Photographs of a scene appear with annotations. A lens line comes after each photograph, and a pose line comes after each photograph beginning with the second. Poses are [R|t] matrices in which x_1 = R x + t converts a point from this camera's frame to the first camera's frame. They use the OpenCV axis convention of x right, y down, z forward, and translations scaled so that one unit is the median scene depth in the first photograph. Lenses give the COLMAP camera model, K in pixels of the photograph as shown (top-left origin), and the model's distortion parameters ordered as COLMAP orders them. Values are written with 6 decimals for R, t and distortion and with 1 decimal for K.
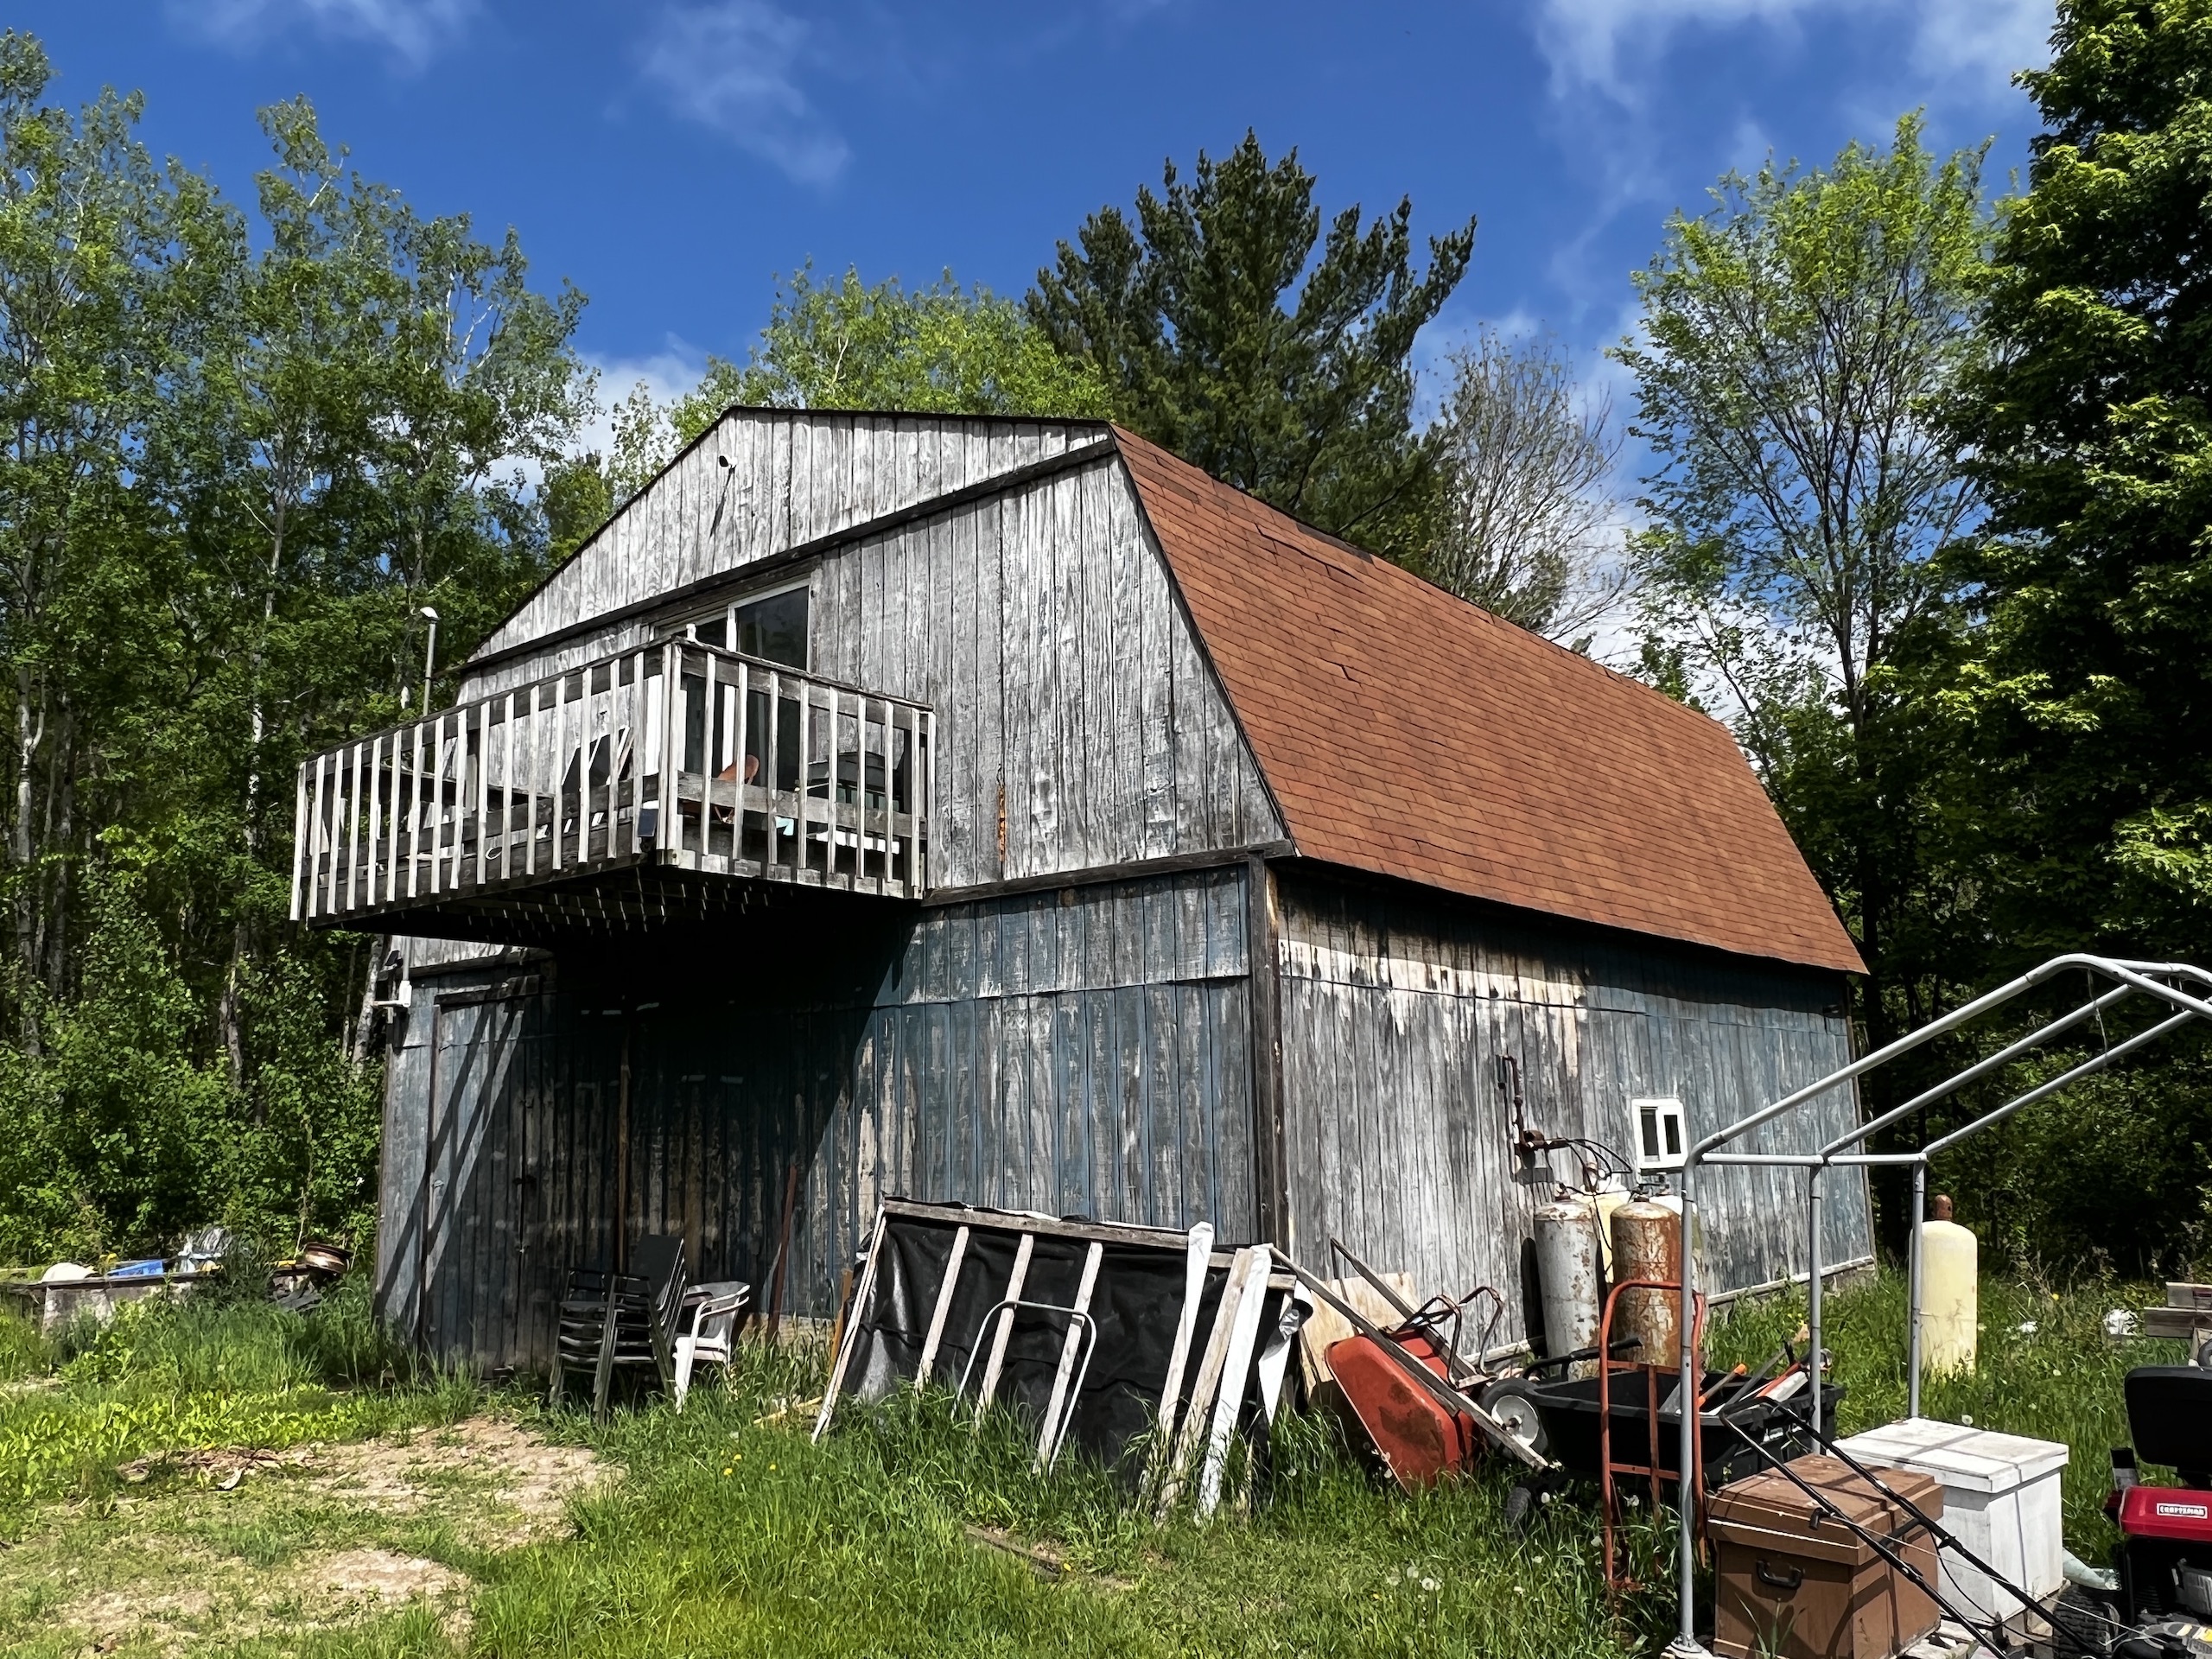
lens RADIAL K [[1658.7, 0, 1097.3], [0, 1658.7, 827.4], [0, 0, 1]] dist [0.006490, -0.011533]
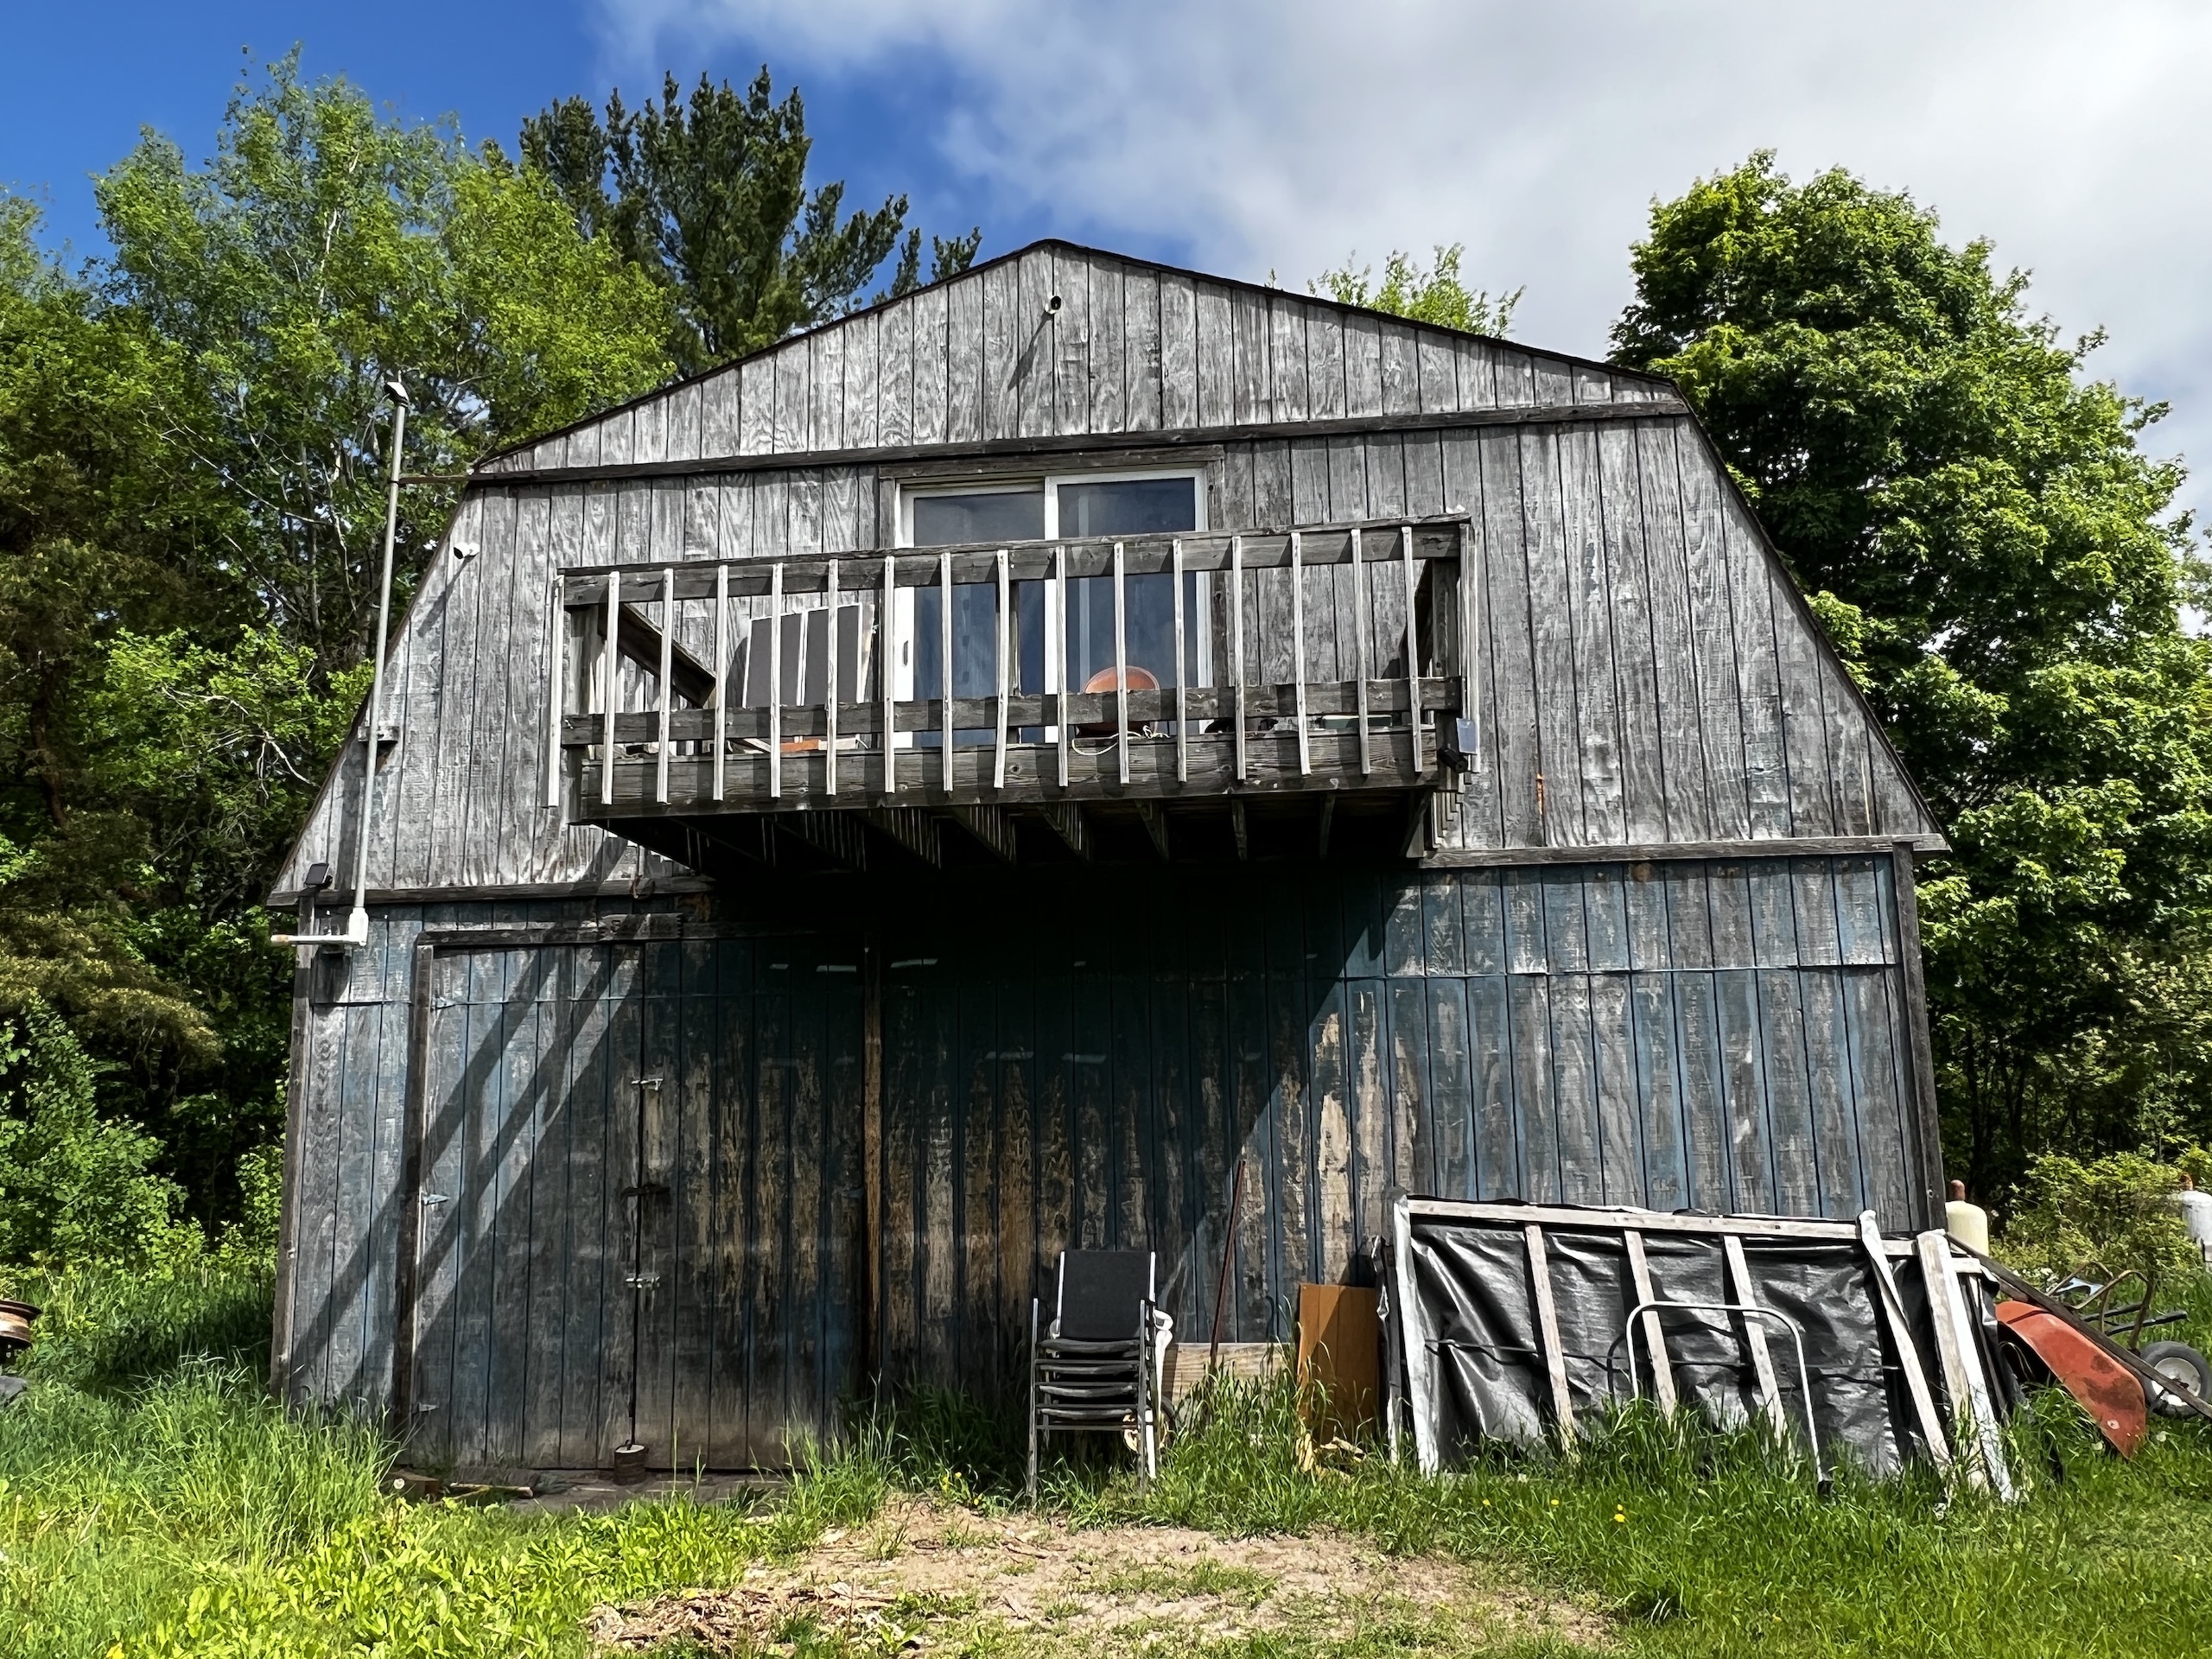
lens RADIAL K [[1658.7, 0, 1107.1], [0, 1658.7, 835.6], [0, 0, 1]] dist [0.006490, -0.011533]
pose [[0.840903, 0.097796, 0.532277, -0.717394], [-0.095400, 0.994922, -0.032083, 0.074793], [-0.532712, -0.023800, 0.845962, 0.338175]]
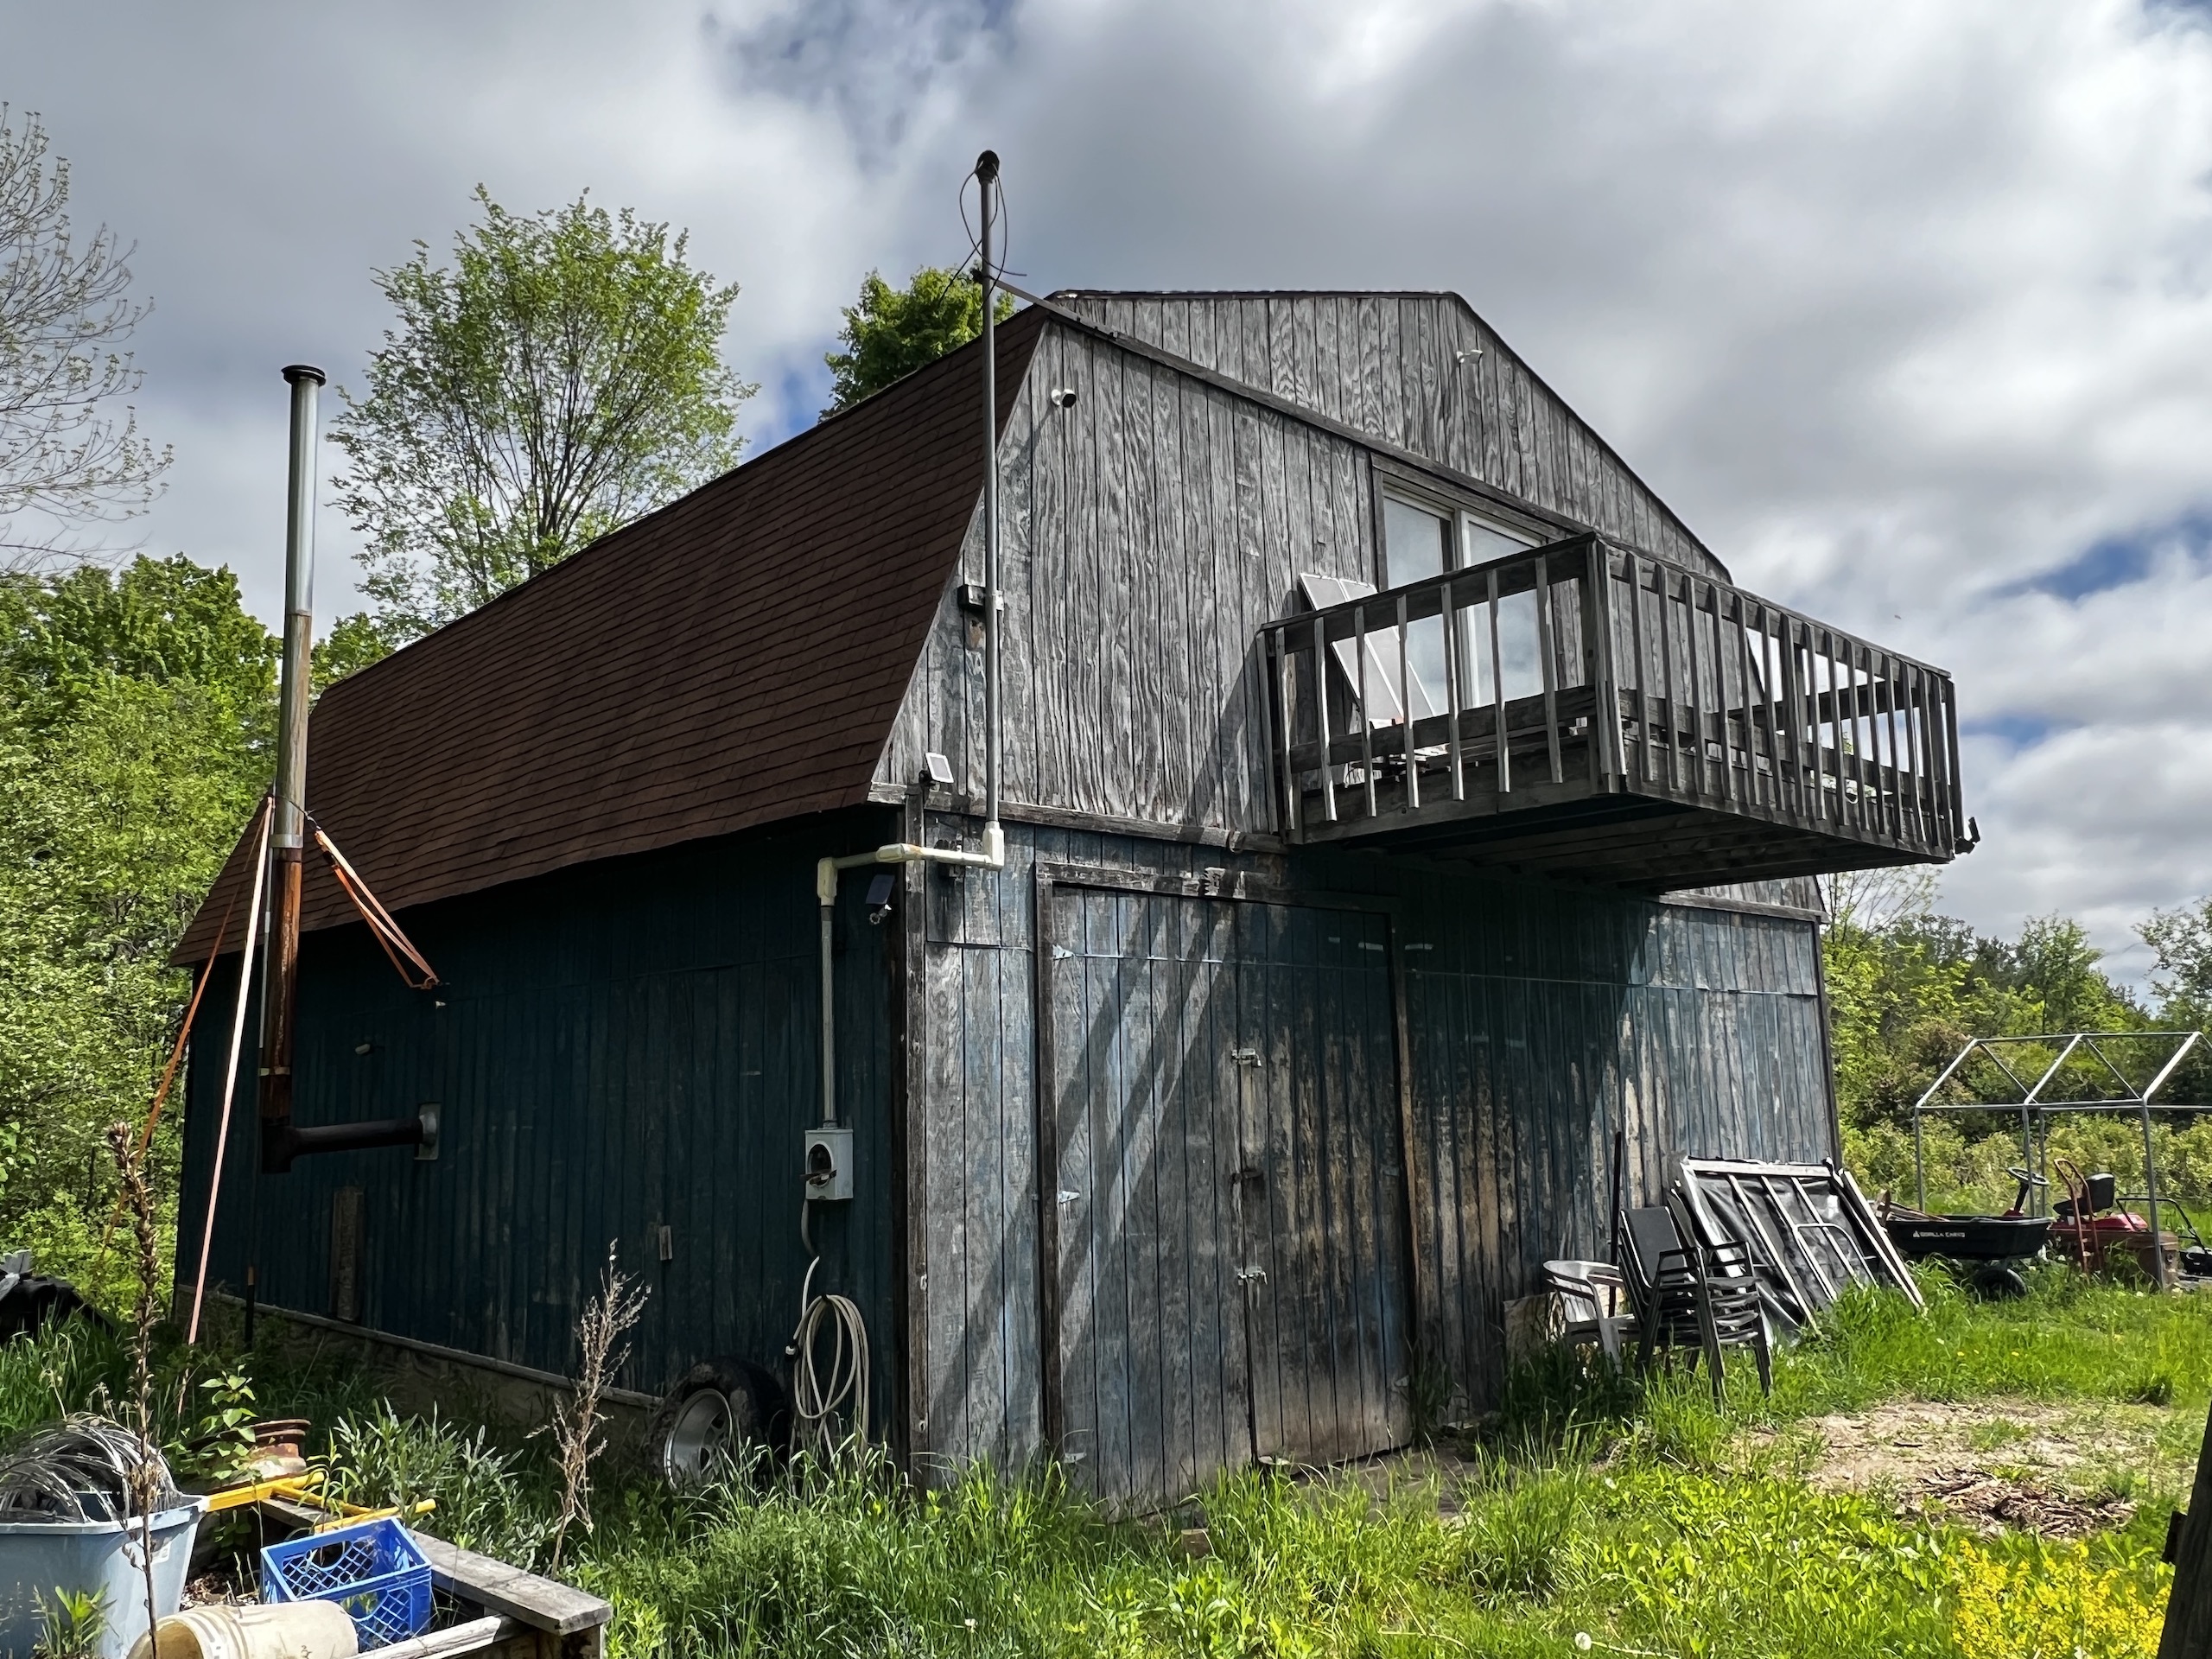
lens RADIAL K [[1658.7, 0, 1099.5], [0, 1658.7, 831.0], [0, 0, 1]] dist [0.006490, -0.011533]
pose [[0.122601, 0.173345, 0.977200, -1.270186], [-0.155279, 0.975852, -0.153624, 0.233976], [-0.980233, -0.132904, 0.146558, 1.211738]]
